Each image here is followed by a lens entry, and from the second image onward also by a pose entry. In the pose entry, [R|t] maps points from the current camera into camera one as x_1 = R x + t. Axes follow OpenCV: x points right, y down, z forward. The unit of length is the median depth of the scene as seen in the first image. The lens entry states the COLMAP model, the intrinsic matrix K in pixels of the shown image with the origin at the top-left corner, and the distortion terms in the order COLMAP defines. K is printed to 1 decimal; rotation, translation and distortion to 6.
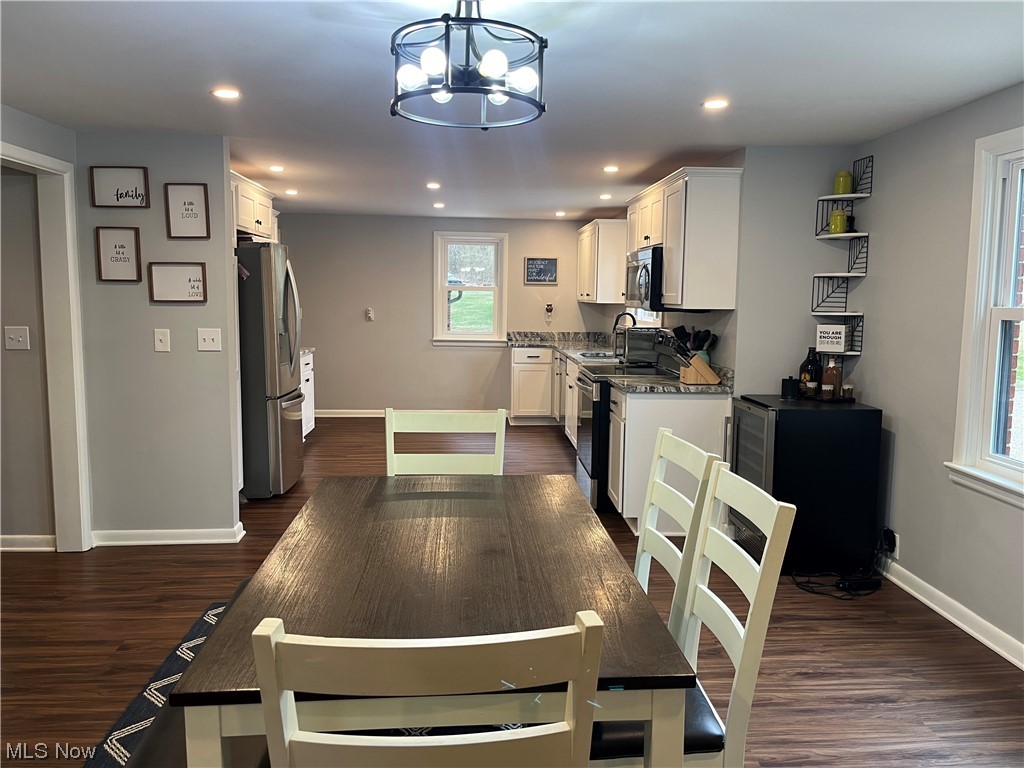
lens RADIAL K [[779.2, 0, 515.5], [0, 779.2, 378.7], [0, 0, 1]] dist [0.064771, -0.083964]
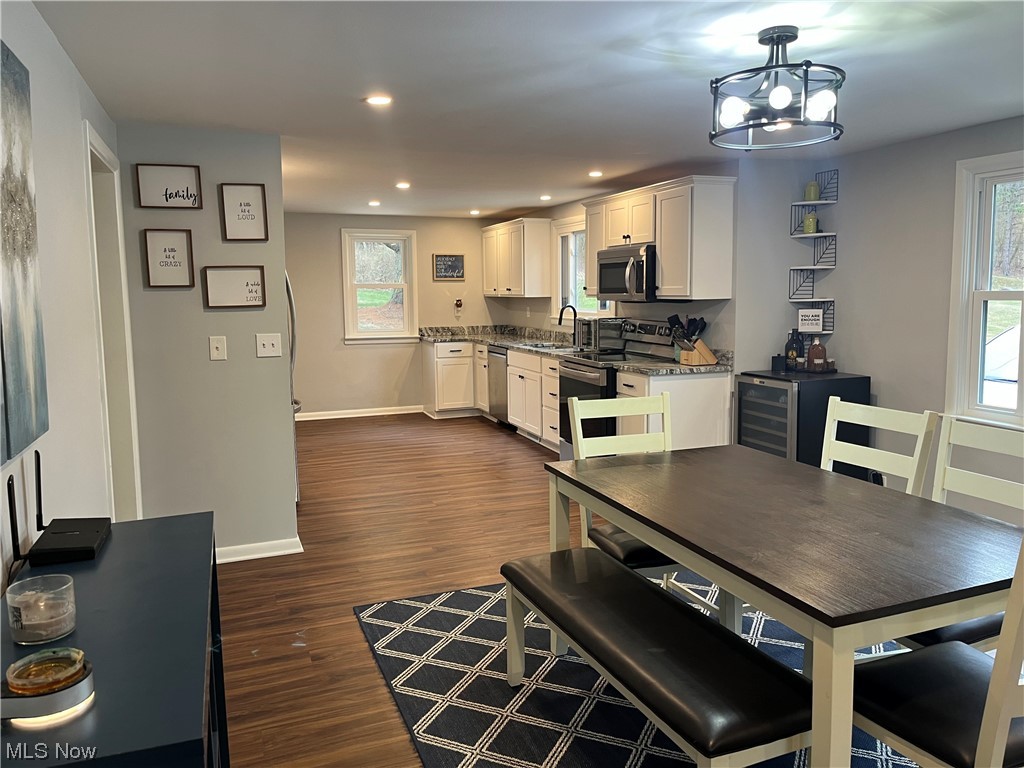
lens RADIAL K [[778.9, 0, 518.5], [0, 778.9, 368.1], [0, 0, 1]] dist [0.069740, -0.085221]
pose [[0.954343, -0.053841, 0.293819, -0.370619], [0.055419, 0.998459, 0.002959, -0.006969], [-0.293526, 0.013459, 0.955856, -0.013461]]
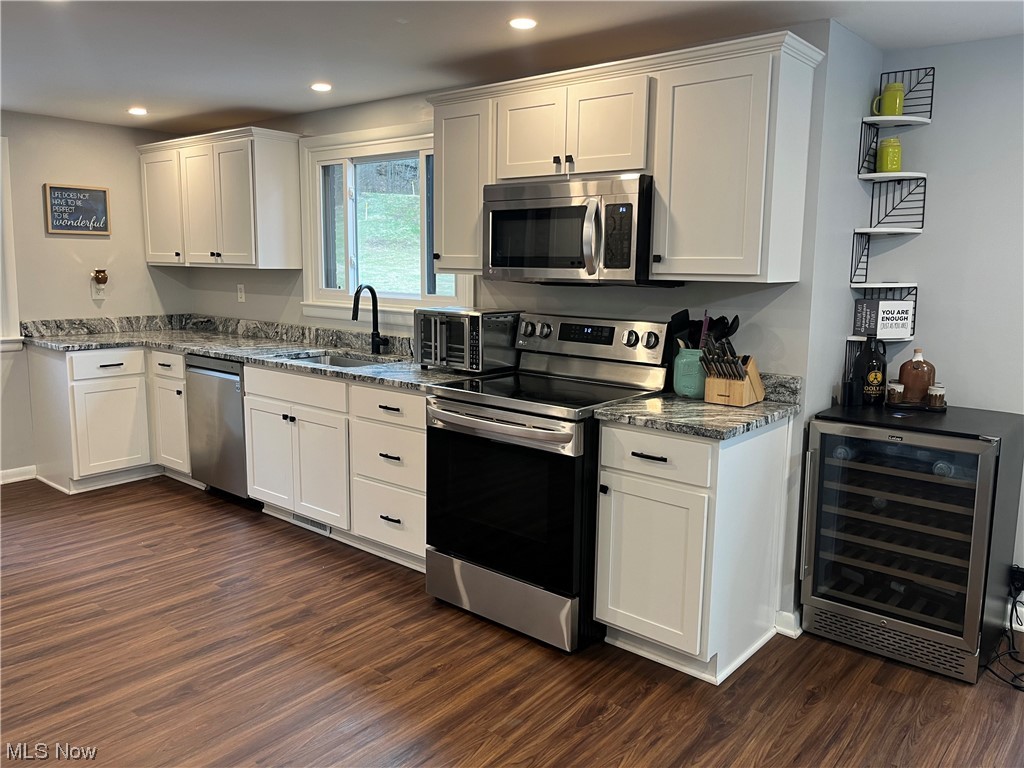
lens RADIAL K [[778.9, 0, 518.5], [0, 778.9, 368.1], [0, 0, 1]] dist [0.069740, -0.085221]
pose [[0.680172, -0.101433, 0.726001, -0.347067], [0.073903, 0.994823, 0.069754, -0.080756], [-0.729318, 0.006209, 0.684146, 0.740345]]
